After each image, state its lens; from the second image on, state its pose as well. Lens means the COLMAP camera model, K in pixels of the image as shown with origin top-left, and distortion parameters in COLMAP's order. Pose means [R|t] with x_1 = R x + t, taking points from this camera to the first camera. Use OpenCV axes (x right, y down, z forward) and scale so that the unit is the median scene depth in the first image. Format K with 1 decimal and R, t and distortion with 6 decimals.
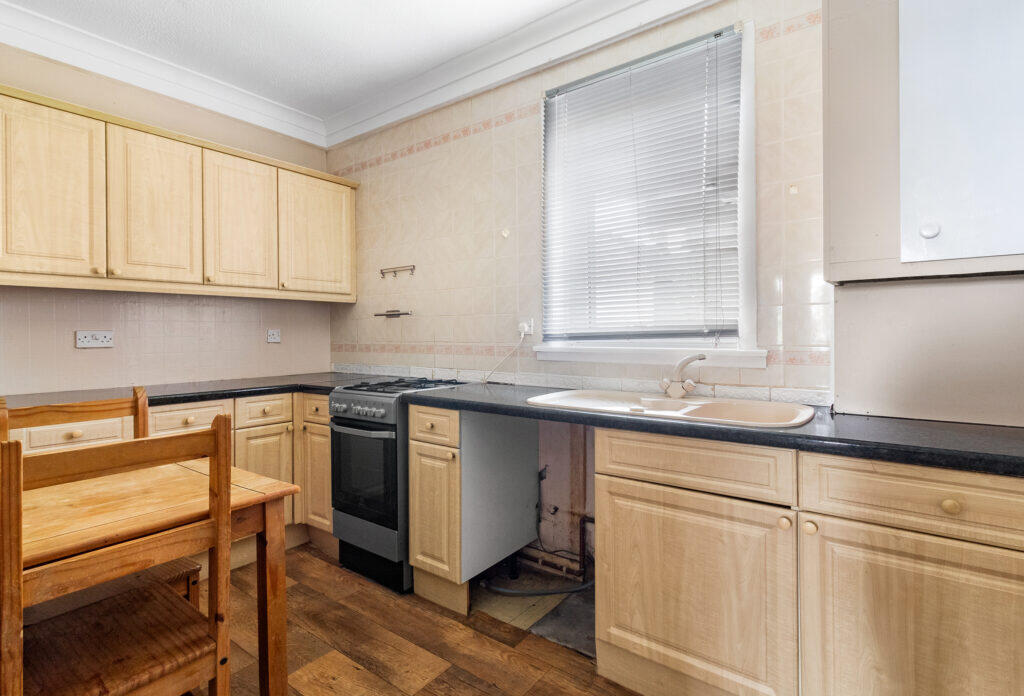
lens RADIAL K [[504.9, 0, 509.7], [0, 504.9, 324.1], [0, 0, 1]] dist [0.010020, 0.000329]
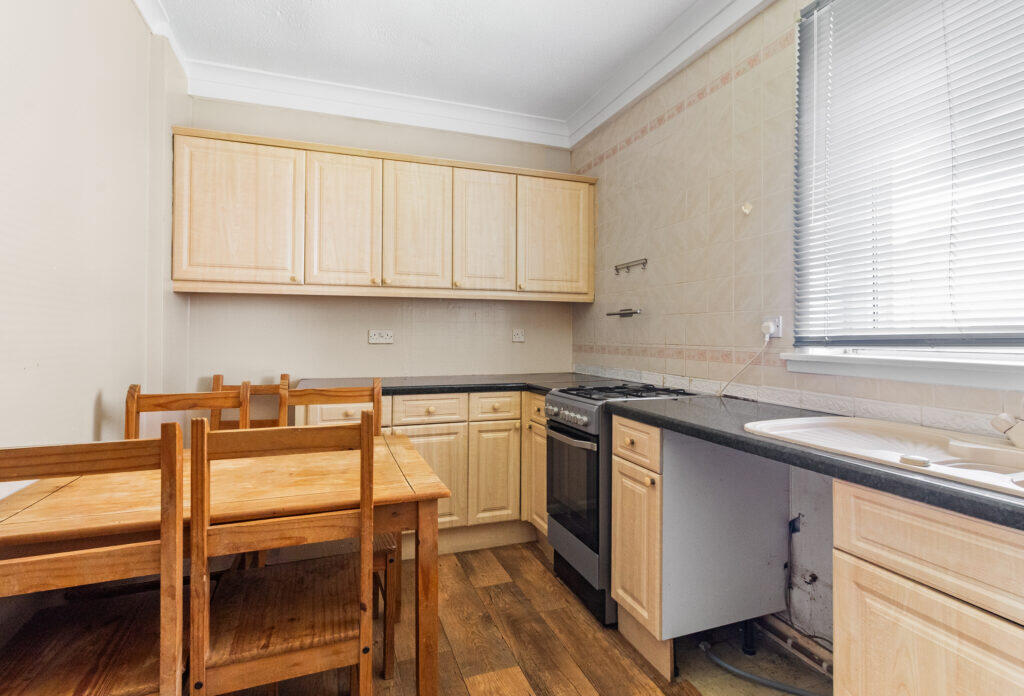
lens RADIAL K [[504.9, 0, 509.7], [0, 504.9, 324.1], [0, 0, 1]] dist [0.010020, 0.000329]
pose [[0.840266, -0.002308, -0.542169, 0.129439], [0.001223, 0.999996, -0.002361, 0.002577], [0.542172, 0.001320, 0.840266, 0.158024]]
